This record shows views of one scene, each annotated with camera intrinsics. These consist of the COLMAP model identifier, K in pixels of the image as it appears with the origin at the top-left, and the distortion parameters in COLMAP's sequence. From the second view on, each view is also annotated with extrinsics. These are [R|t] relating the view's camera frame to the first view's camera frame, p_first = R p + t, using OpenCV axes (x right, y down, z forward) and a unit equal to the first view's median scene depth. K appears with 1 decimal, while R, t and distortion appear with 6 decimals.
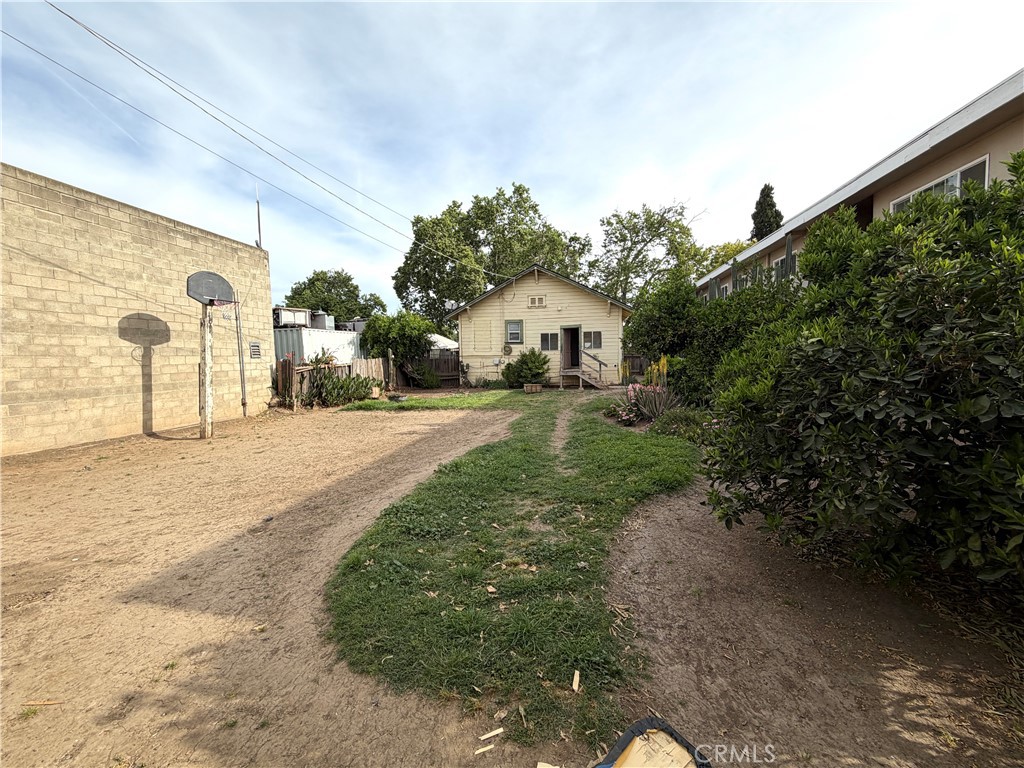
lens RADIAL K [[417.5, 0, 507.1], [0, 417.5, 383.3], [0, 0, 1]] dist [0.002581, 0.000294]
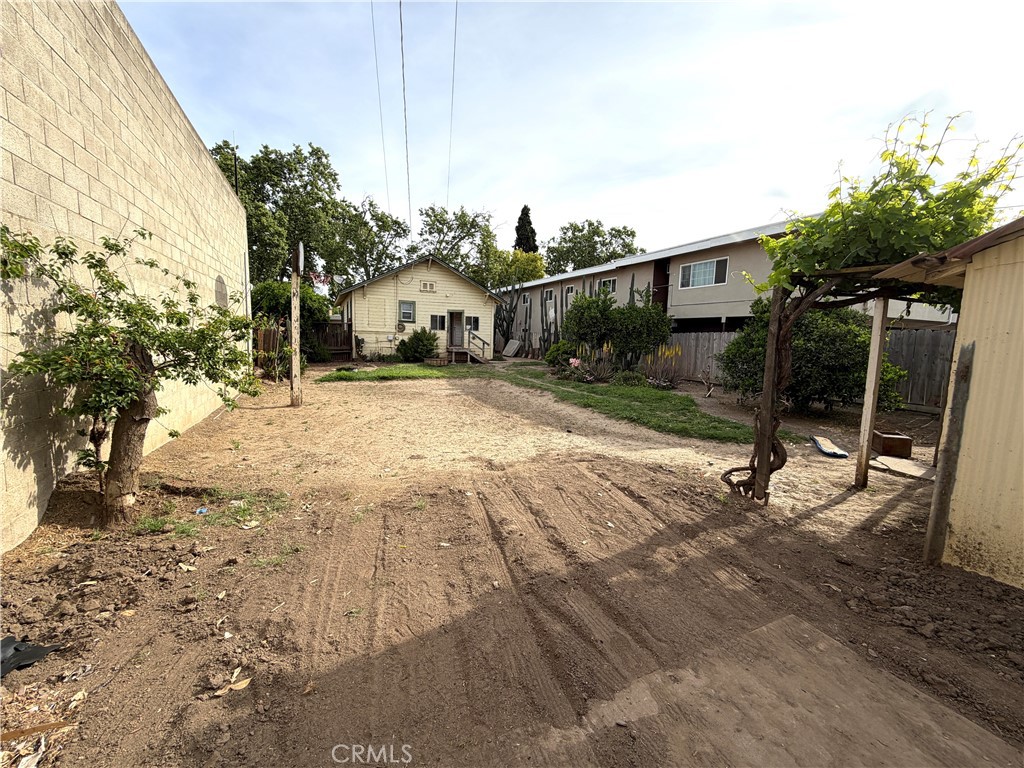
lens RADIAL K [[417.5, 0, 501.9], [0, 417.5, 379.8], [0, 0, 1]] dist [0.002581, 0.000294]
pose [[0.822358, -0.016924, 0.568718, -0.413860], [-0.008070, 0.999110, 0.041400, 0.010197], [-0.568913, -0.038635, 0.821490, -0.063818]]
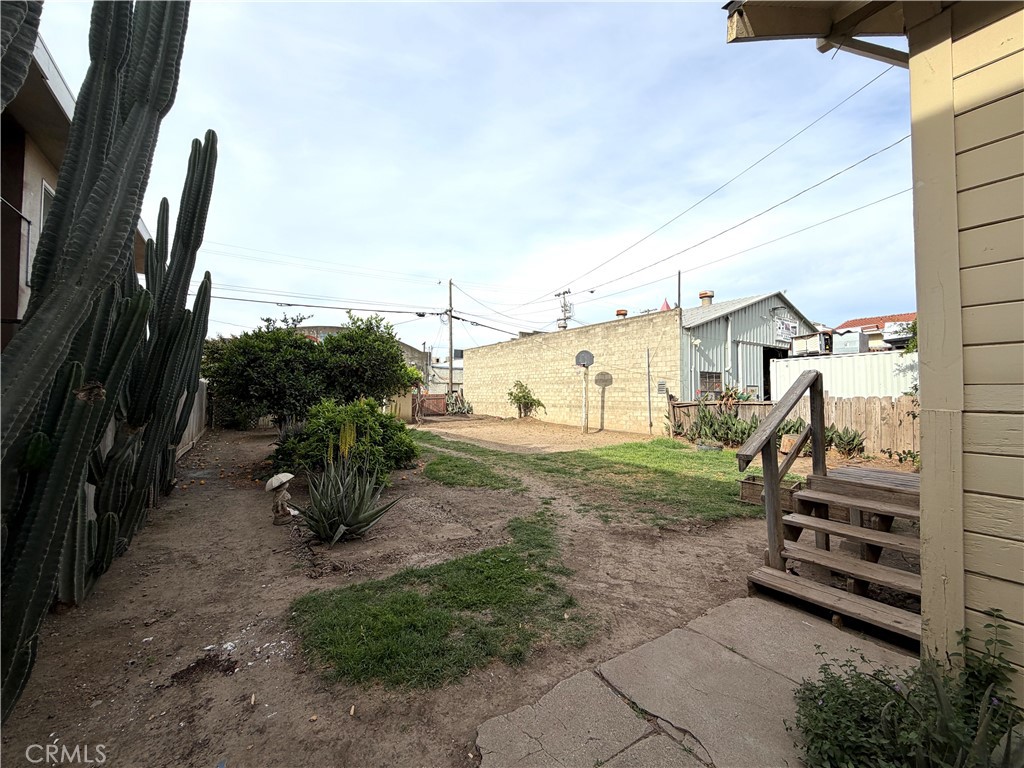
lens RADIAL K [[417.5, 0, 502.7], [0, 417.5, 386.9], [0, 0, 1]] dist [0.002581, 0.000294]
pose [[-0.710870, 0.004613, -0.703308, 0.433437], [-0.032209, 0.998716, 0.039107, -0.070519], [0.702585, 0.050453, -0.709809, 0.961365]]
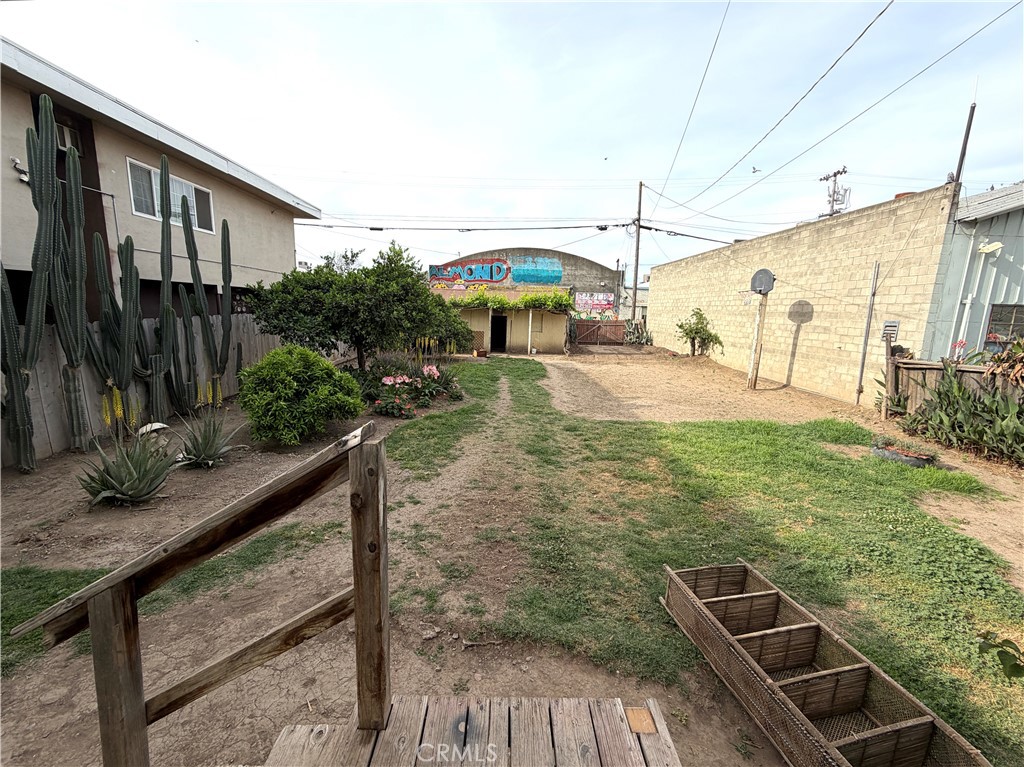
lens RADIAL K [[417.5, 0, 506.7], [0, 417.5, 385.0], [0, 0, 1]] dist [0.002581, 0.000294]
pose [[-0.980462, 0.032974, -0.193925, 0.167142], [-0.015994, 0.969223, 0.245665, -0.099088], [0.196057, 0.243967, -0.949759, 0.987317]]
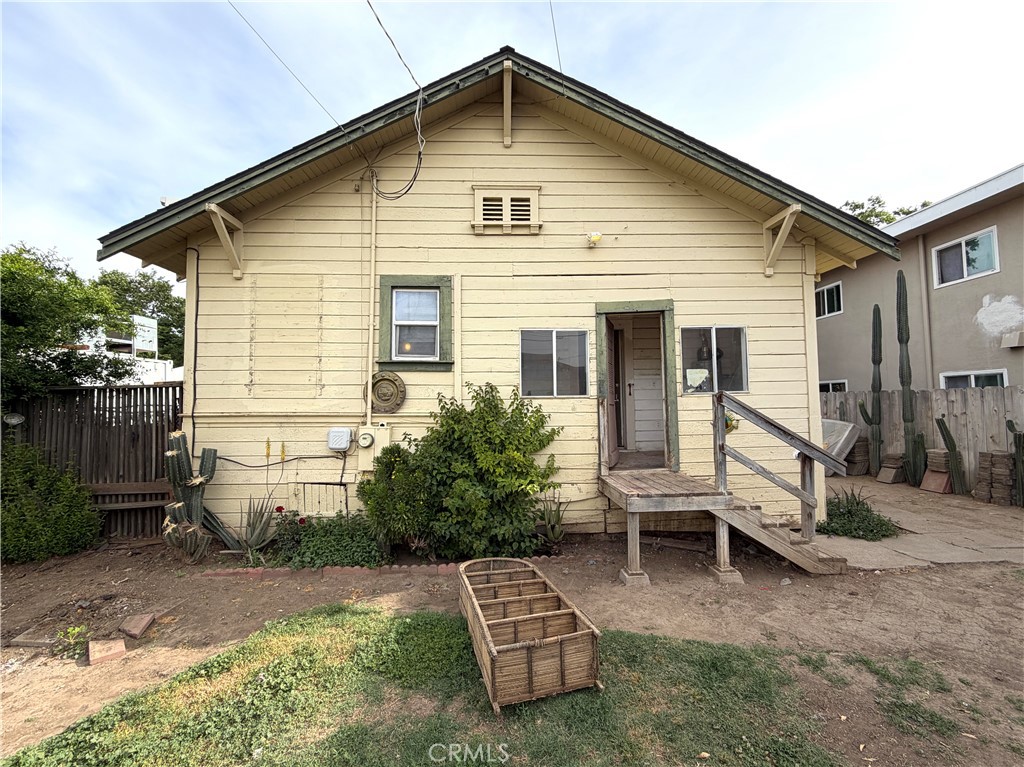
lens RADIAL K [[417.5, 0, 509.3], [0, 417.5, 382.0], [0, 0, 1]] dist [0.002581, 0.000294]
pose [[0.974955, 0.019183, 0.221573, 0.016730], [0.007180, 0.993039, -0.117565, -0.057134], [-0.222286, 0.116211, 0.968031, 0.750212]]
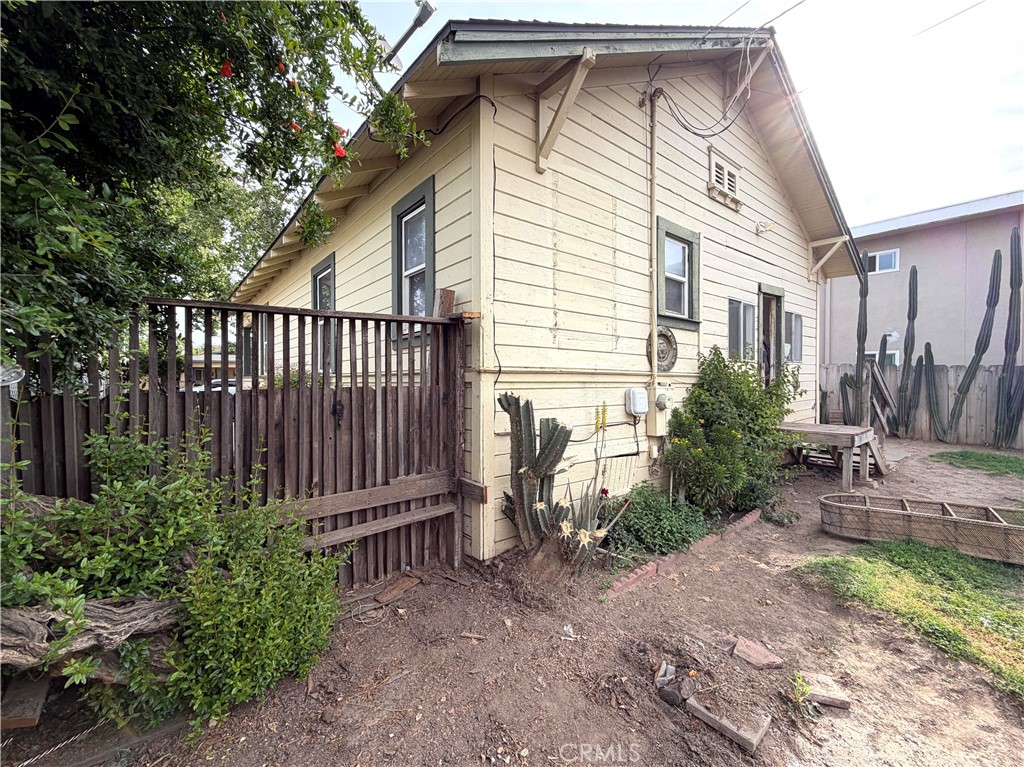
lens RADIAL K [[417.5, 0, 506.4], [0, 417.5, 380.2], [0, 0, 1]] dist [0.002581, 0.000294]
pose [[0.651223, 0.012127, 0.758789, -0.228404], [0.037744, 0.998117, -0.048345, -0.056384], [-0.757947, 0.060124, 0.649539, 0.929086]]
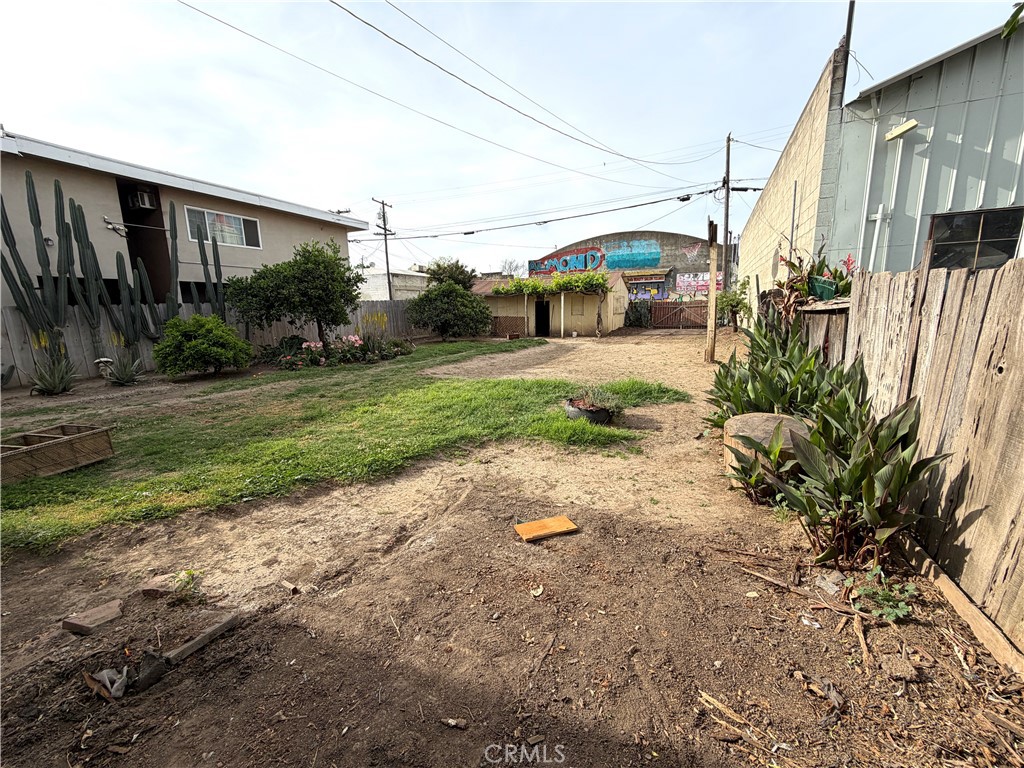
lens RADIAL K [[417.5, 0, 513.0], [0, 417.5, 379.0], [0, 0, 1]] dist [0.002581, 0.000294]
pose [[-0.966152, 0.007914, 0.257851, -0.213812], [0.065616, 0.974195, 0.215959, -0.052585], [-0.249488, 0.225569, -0.941740, 1.017692]]
